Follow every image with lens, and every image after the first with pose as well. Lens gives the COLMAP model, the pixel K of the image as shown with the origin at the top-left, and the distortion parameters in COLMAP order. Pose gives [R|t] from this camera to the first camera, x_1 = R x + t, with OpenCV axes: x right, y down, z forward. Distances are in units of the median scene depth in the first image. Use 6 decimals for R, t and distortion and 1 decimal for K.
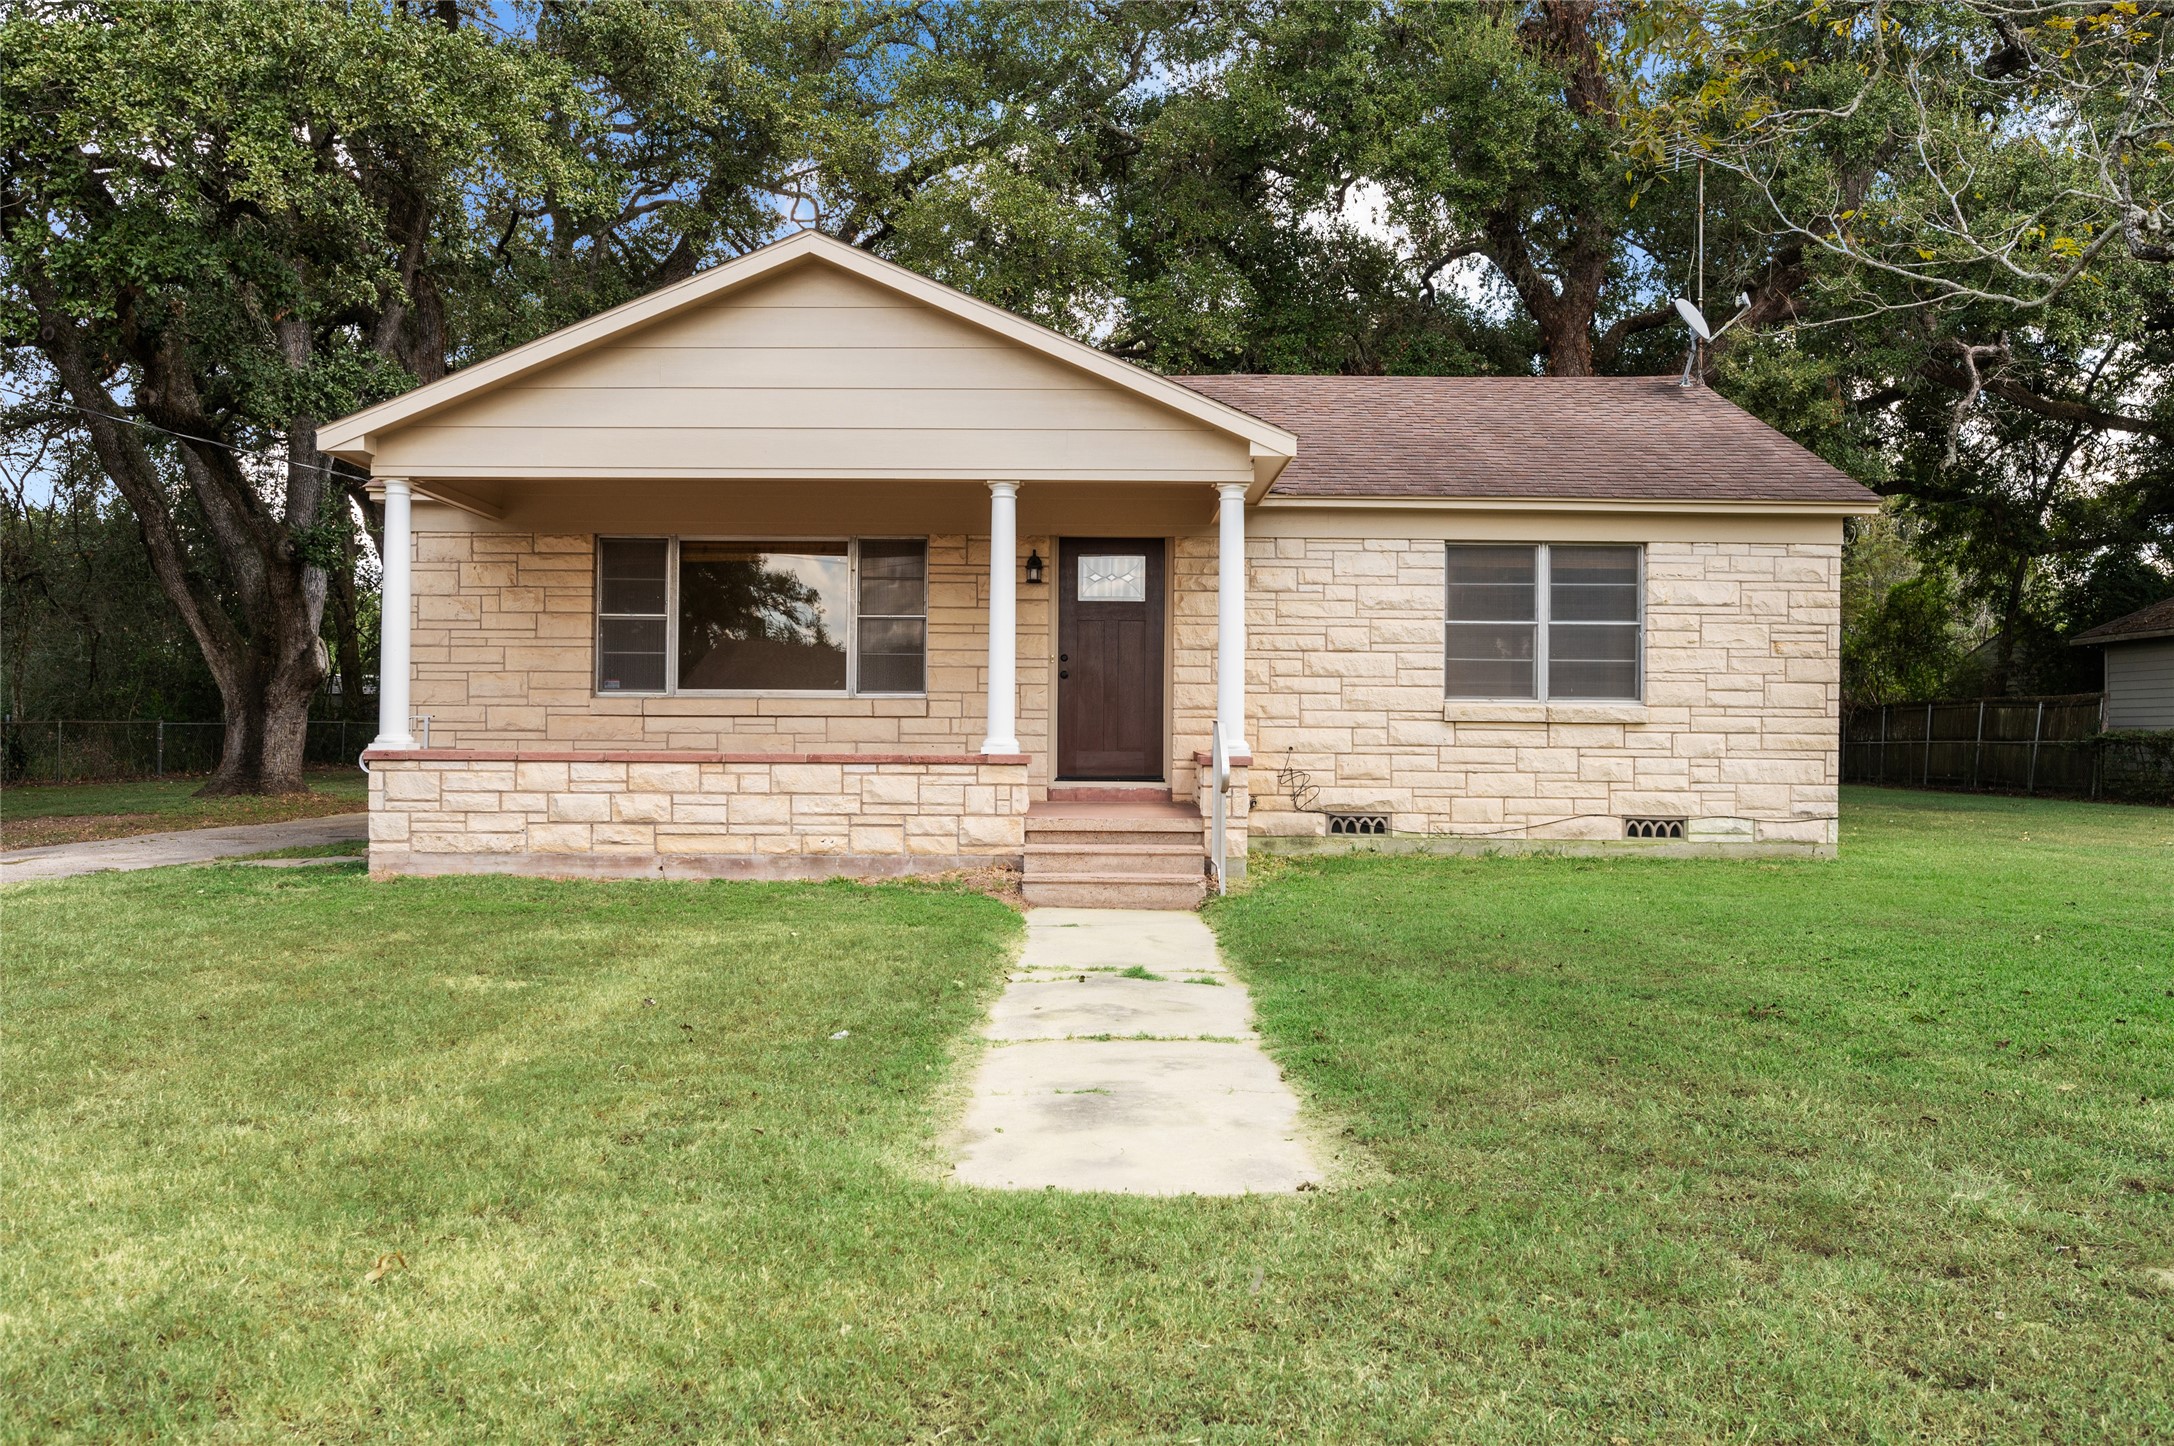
lens RADIAL K [[1778.9, 0, 1087.0], [0, 1778.9, 723.0], [0, 0, 1]] dist [-0.010906, -0.004569]
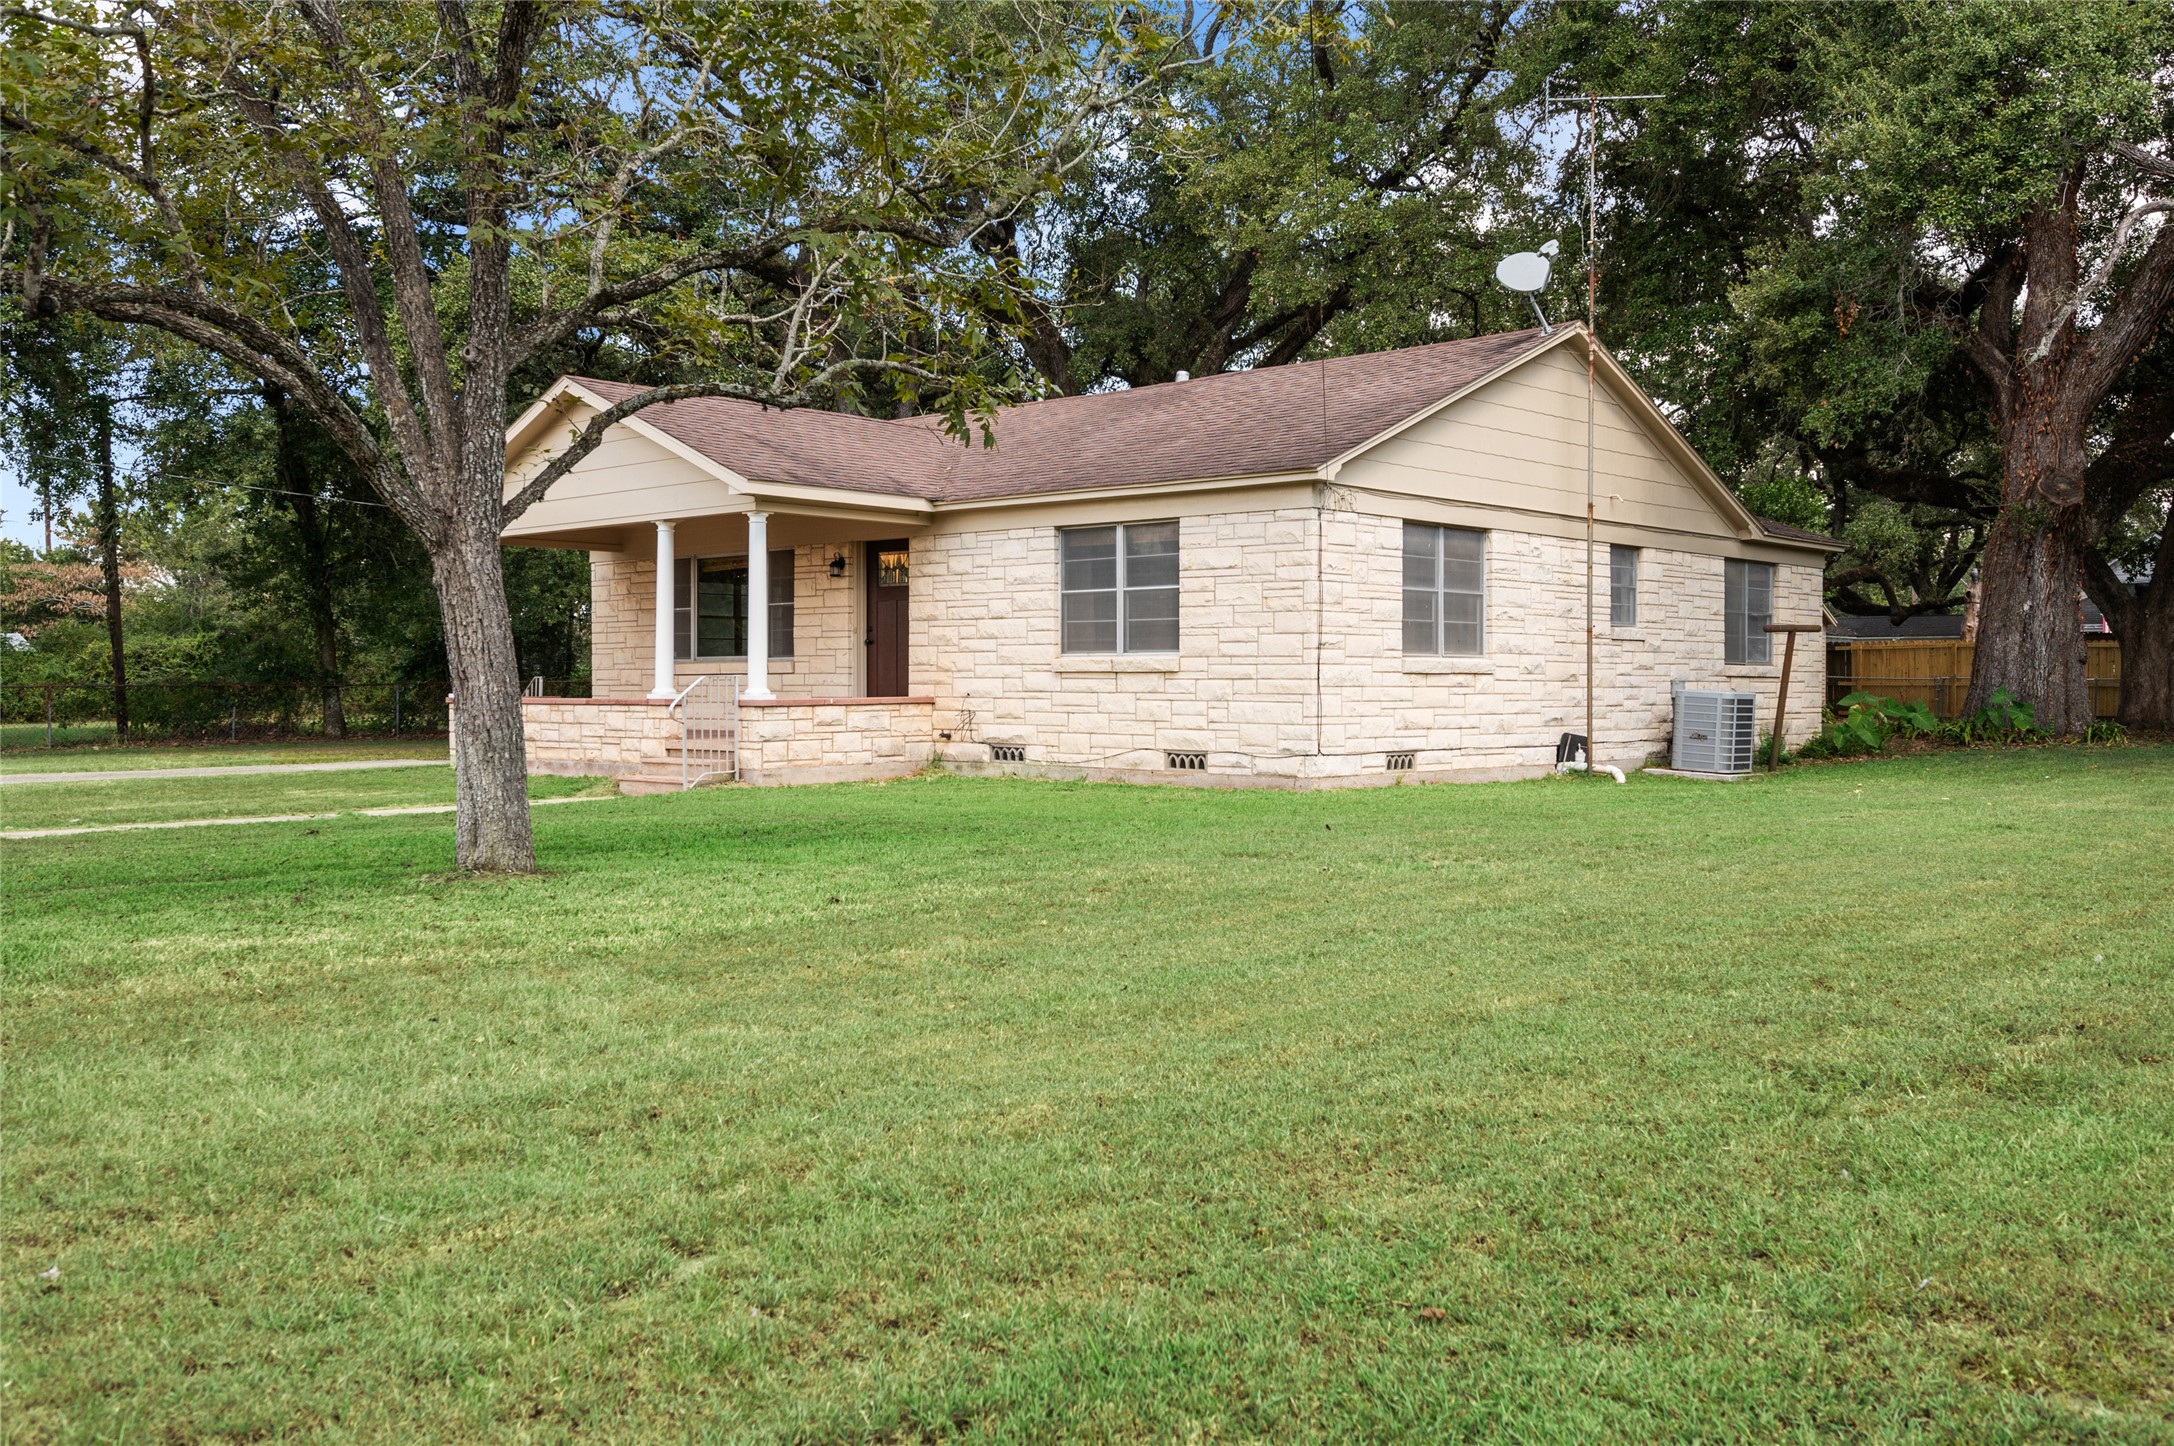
lens RADIAL K [[1874.0, 0, 1087.0], [0, 1874.0, 723.0], [0, 0, 1]] dist [-0.007761, 0.011418]
pose [[0.736671, 0.005491, -0.676229, 1.108997], [0.011662, 0.999715, 0.020822, 0.007669], [0.676151, -0.023225, 0.736397, 0.045271]]
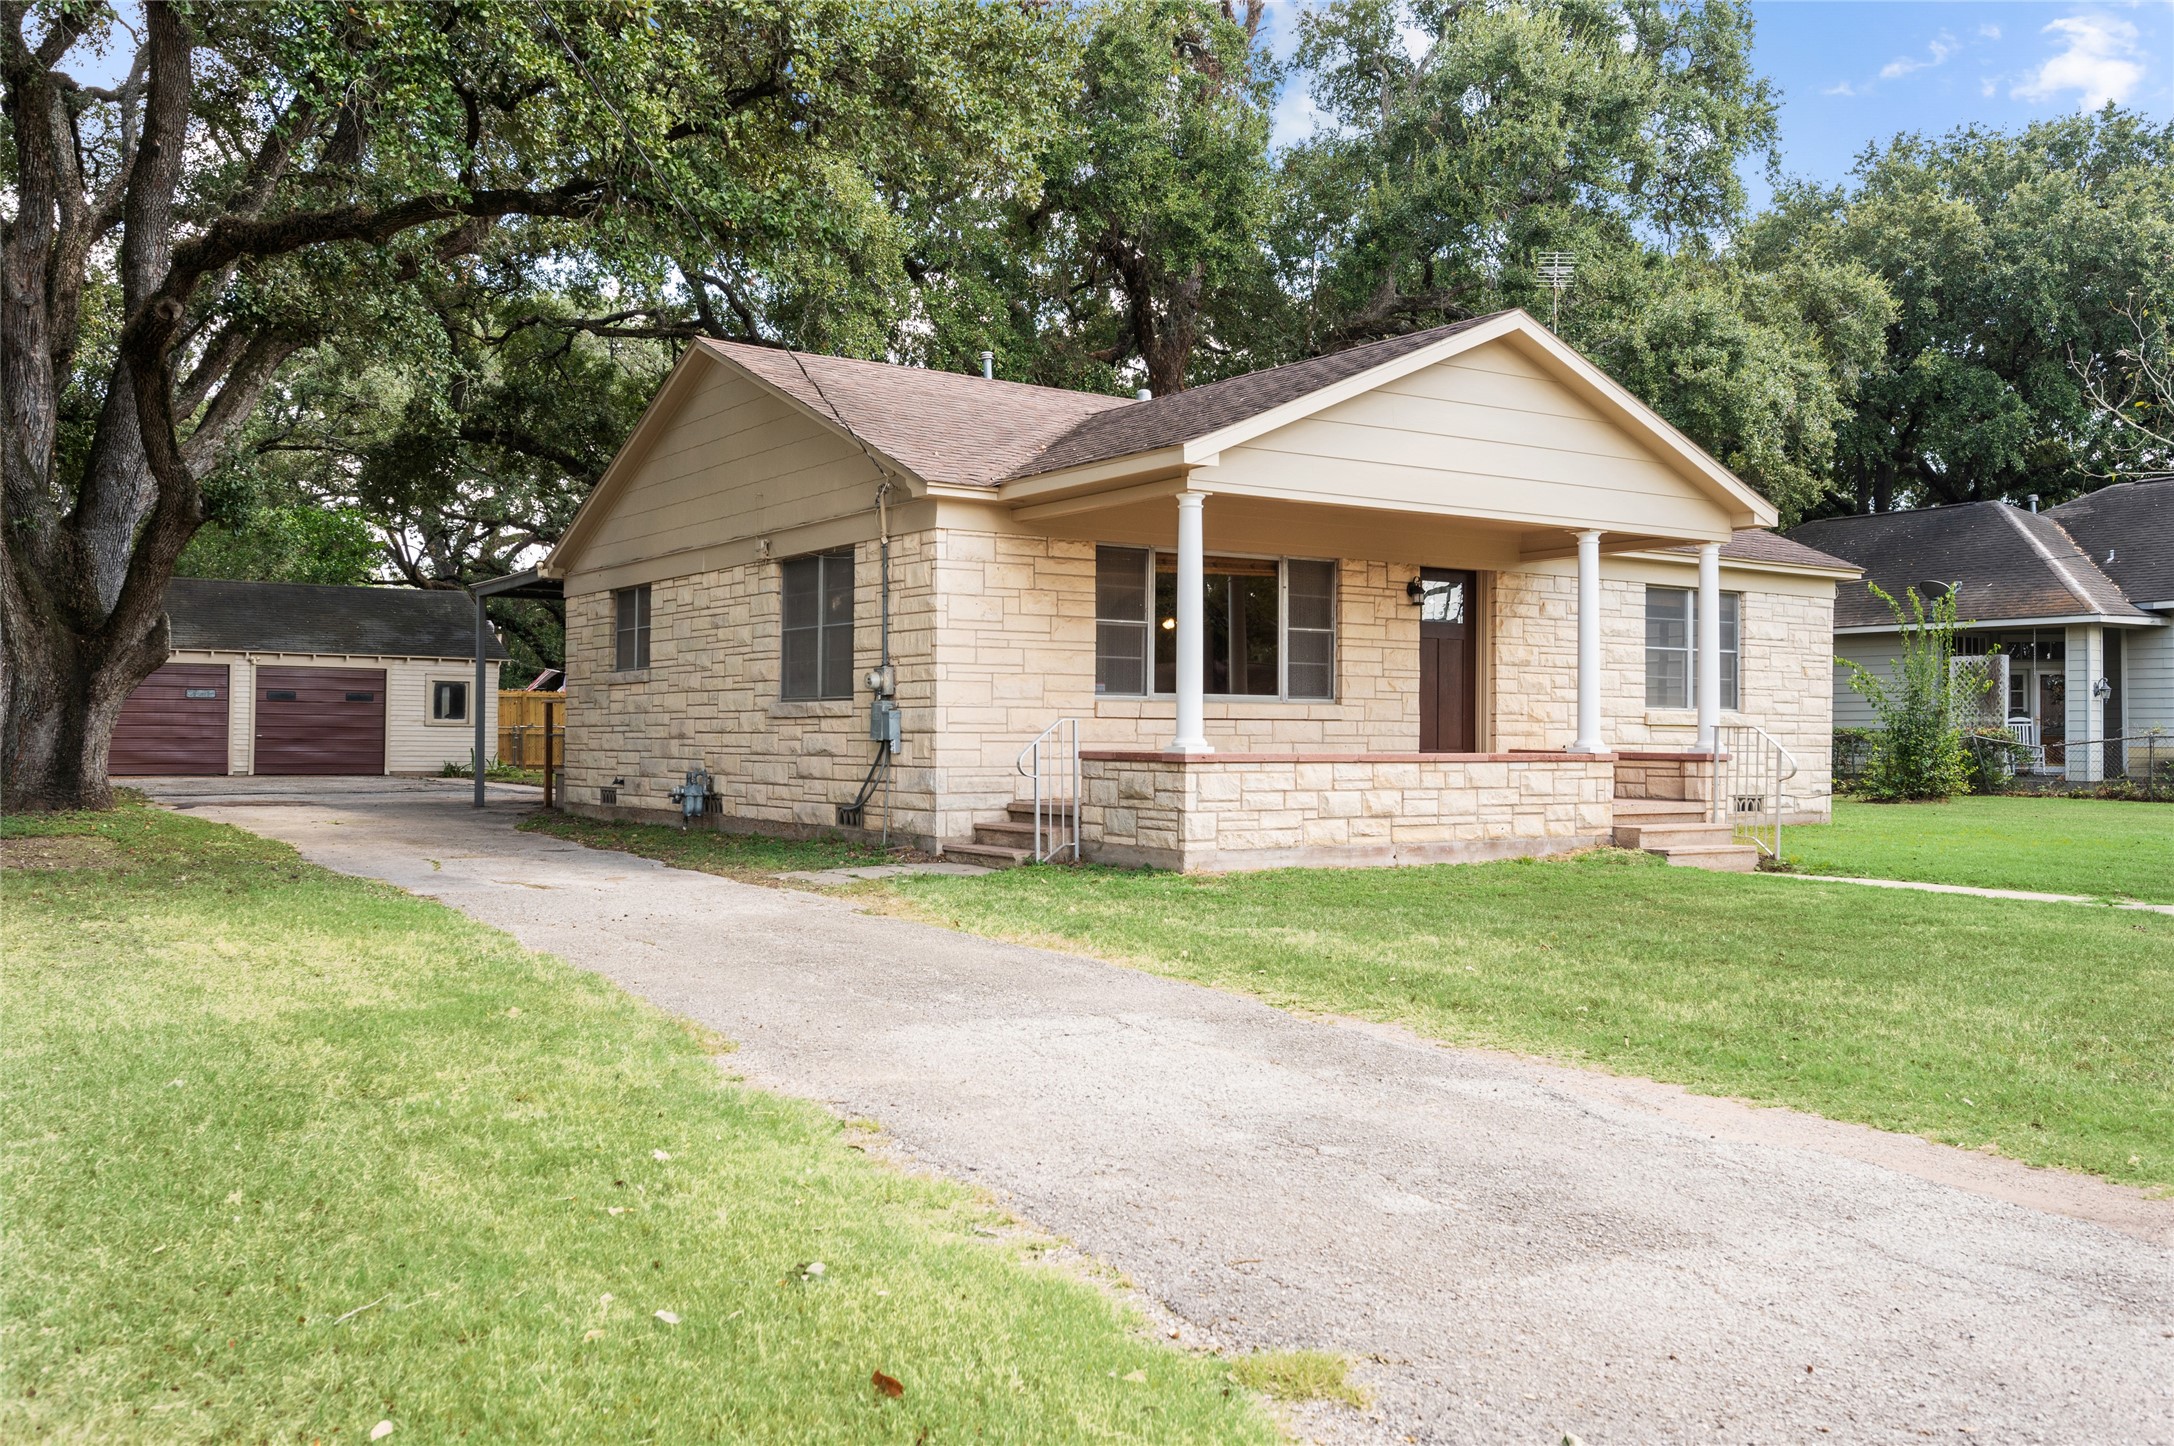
lens RADIAL K [[1874.0, 0, 1087.0], [0, 1874.0, 723.0], [0, 0, 1]] dist [-0.007761, 0.011418]
pose [[0.830696, 0.002210, 0.556722, -0.886835], [-0.005096, 0.999980, 0.003635, -0.005099], [-0.556703, -0.005857, 0.830691, 0.102183]]
